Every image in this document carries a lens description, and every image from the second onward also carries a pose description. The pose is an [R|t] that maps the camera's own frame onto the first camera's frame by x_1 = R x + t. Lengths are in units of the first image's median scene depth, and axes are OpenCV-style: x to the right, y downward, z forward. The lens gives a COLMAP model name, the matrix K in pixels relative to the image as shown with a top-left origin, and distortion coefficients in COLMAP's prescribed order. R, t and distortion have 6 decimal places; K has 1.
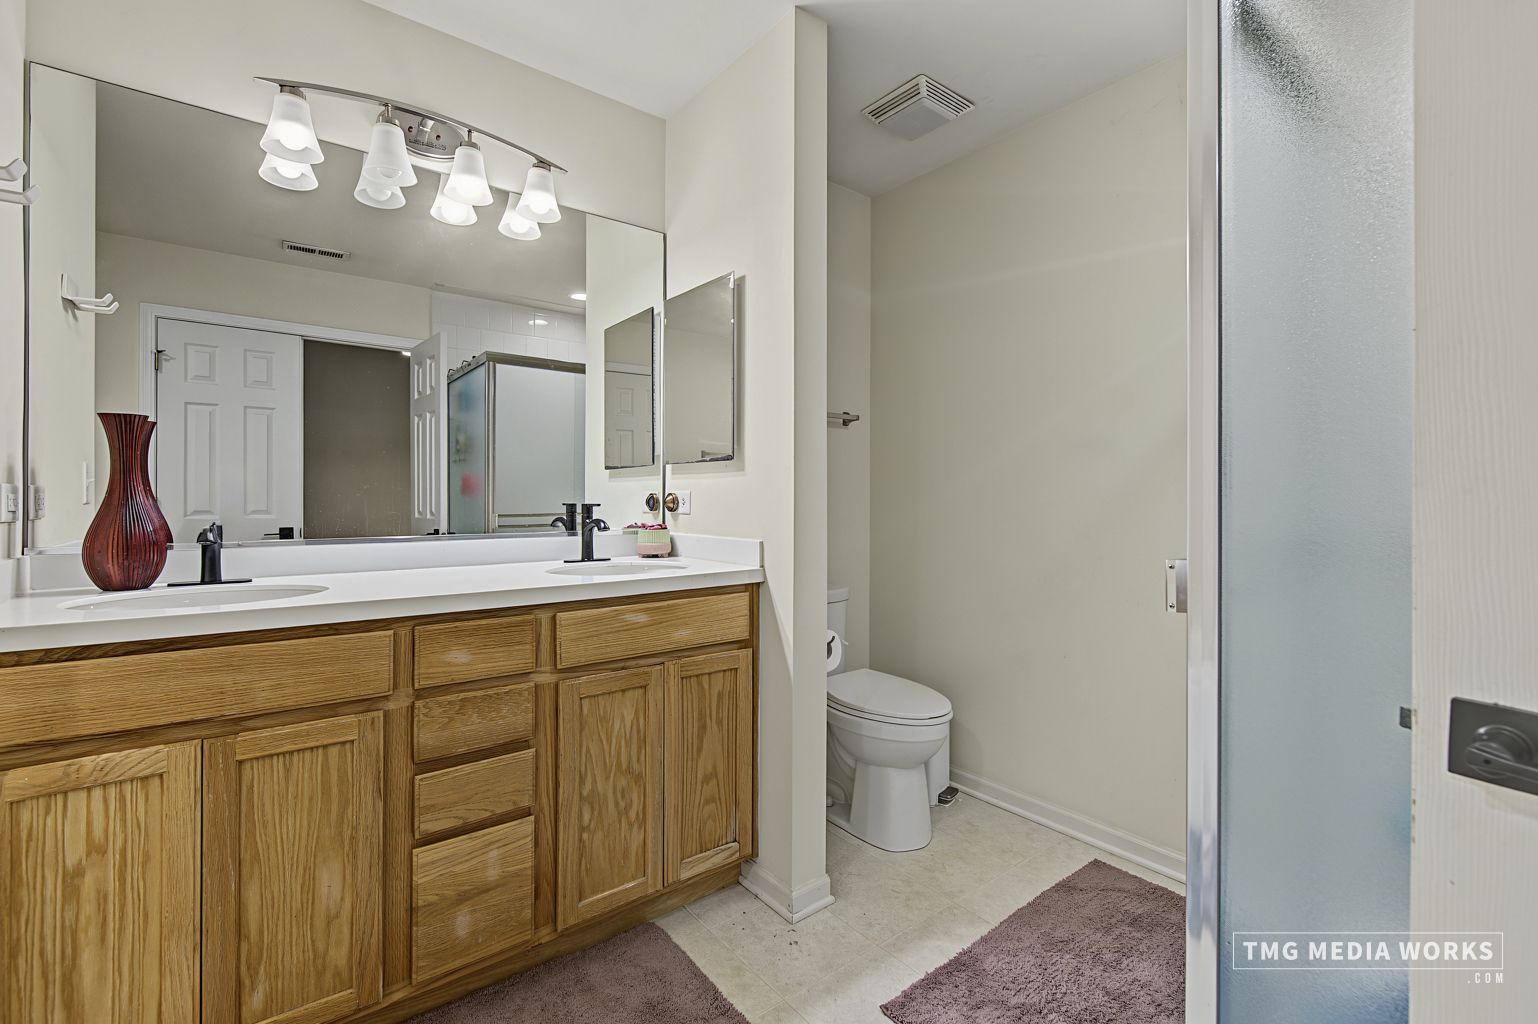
lens RADIAL K [[676.7, 0, 758.5], [0, 676.7, 496.0], [0, 0, 1]] dist [0.001029, 0.001405]
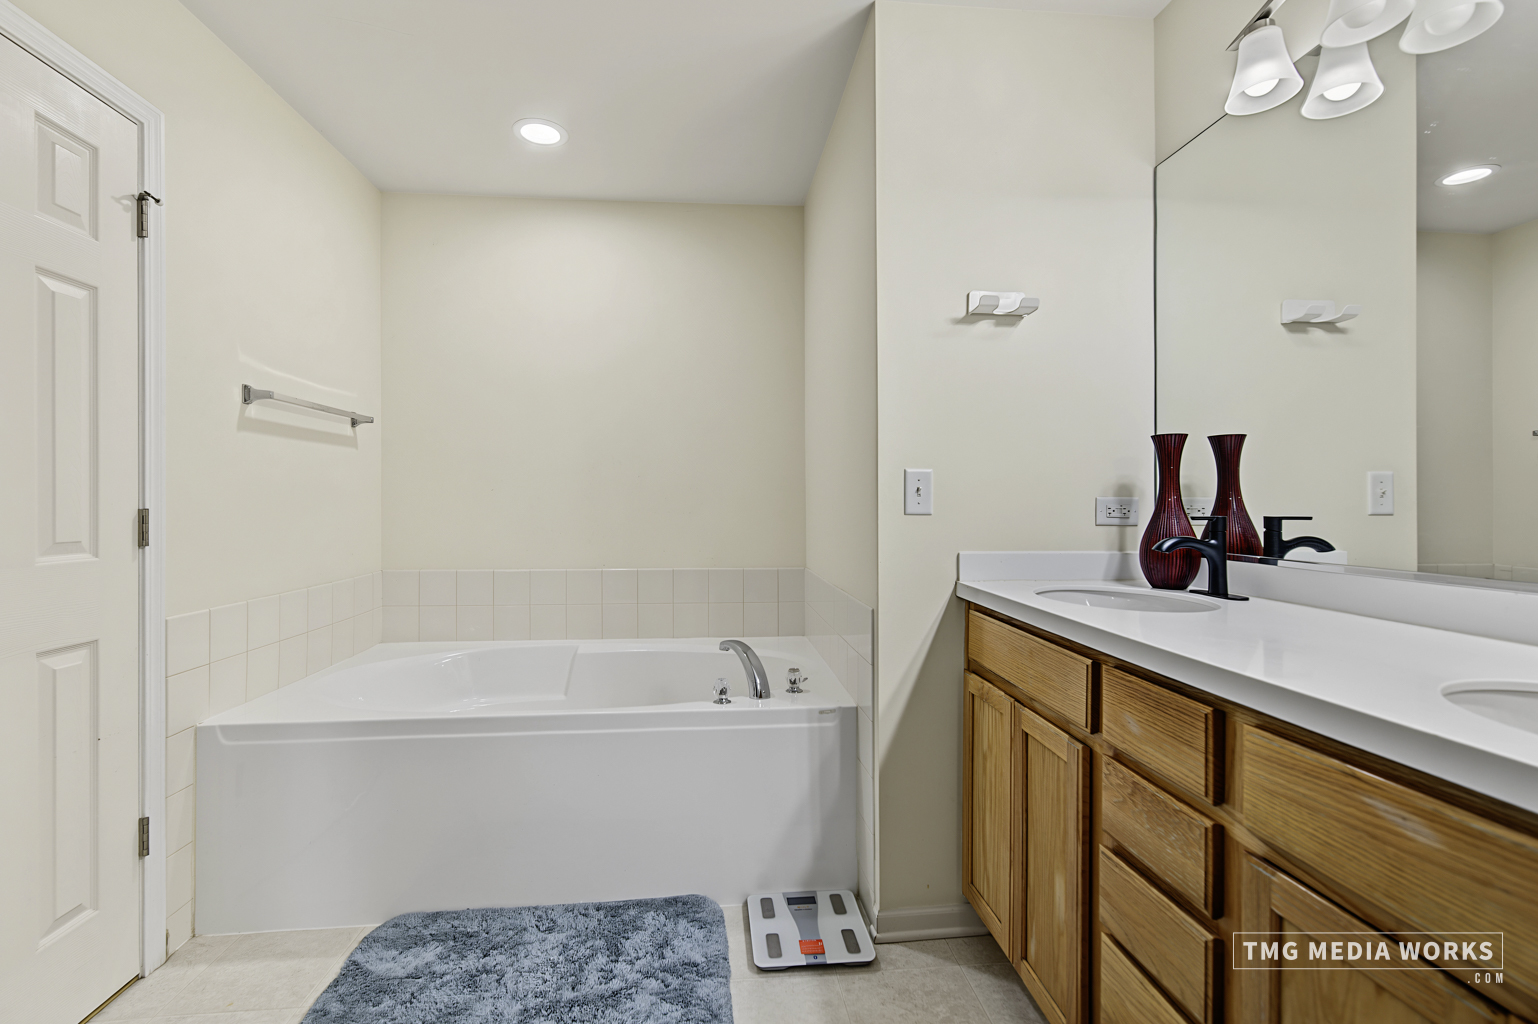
lens RADIAL K [[676.7, 0, 758.5], [0, 676.7, 496.0], [0, 0, 1]] dist [0.001029, 0.001405]
pose [[-0.532829, -0.009419, -0.846170, 0.392538], [-0.003342, 0.999954, -0.009027, -0.003827], [0.846216, -0.001982, -0.532836, 1.009630]]
